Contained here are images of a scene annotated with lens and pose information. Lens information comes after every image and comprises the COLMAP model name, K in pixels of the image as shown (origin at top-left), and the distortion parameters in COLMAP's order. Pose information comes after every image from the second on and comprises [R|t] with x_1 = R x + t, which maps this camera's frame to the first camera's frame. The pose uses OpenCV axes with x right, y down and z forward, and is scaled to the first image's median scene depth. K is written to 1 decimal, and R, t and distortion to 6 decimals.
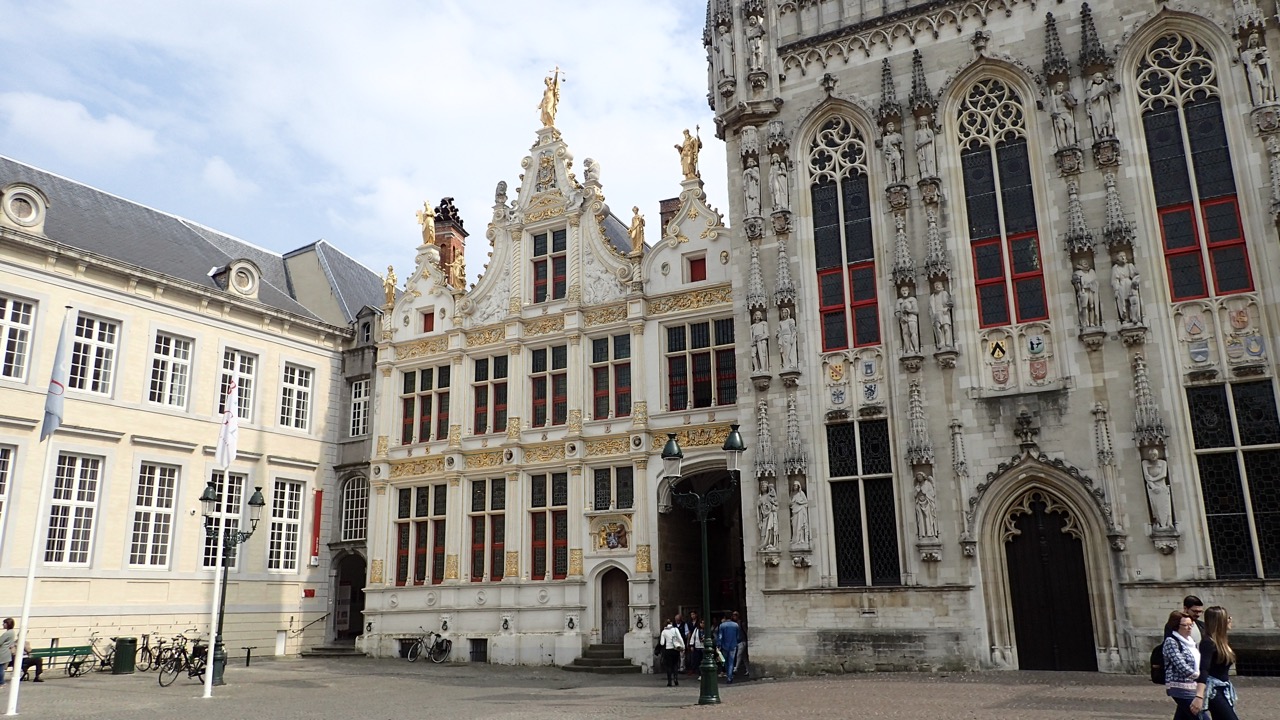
lens RADIAL K [[959.9, 0, 639.0], [0, 959.9, 362.5], [0, 0, 1]] dist [0.017089, -0.005923]
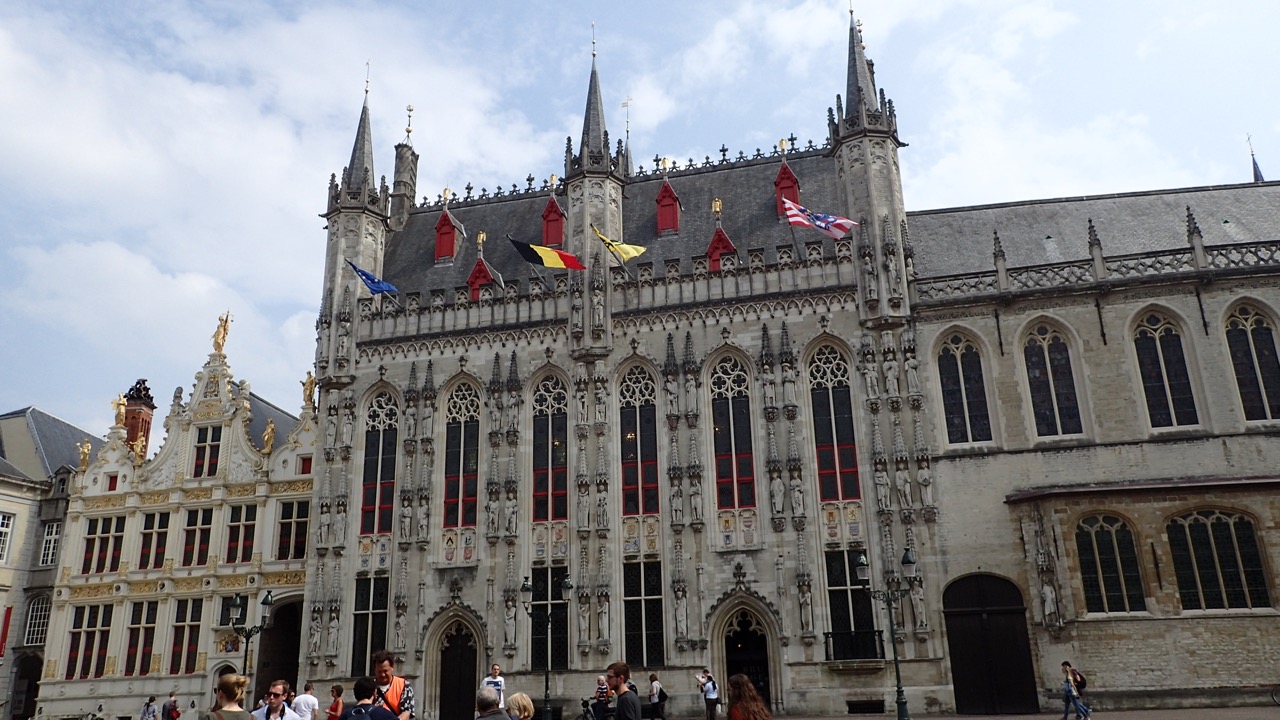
lens RADIAL K [[959.9, 0, 641.7], [0, 959.9, 355.2], [0, 0, 1]] dist [0.017089, -0.005923]
pose [[0.966056, 0.071195, 0.248329, 0.210911], [-0.049757, 0.994555, -0.091569, -0.180611], [-0.253496, 0.076105, 0.964338, -0.726545]]
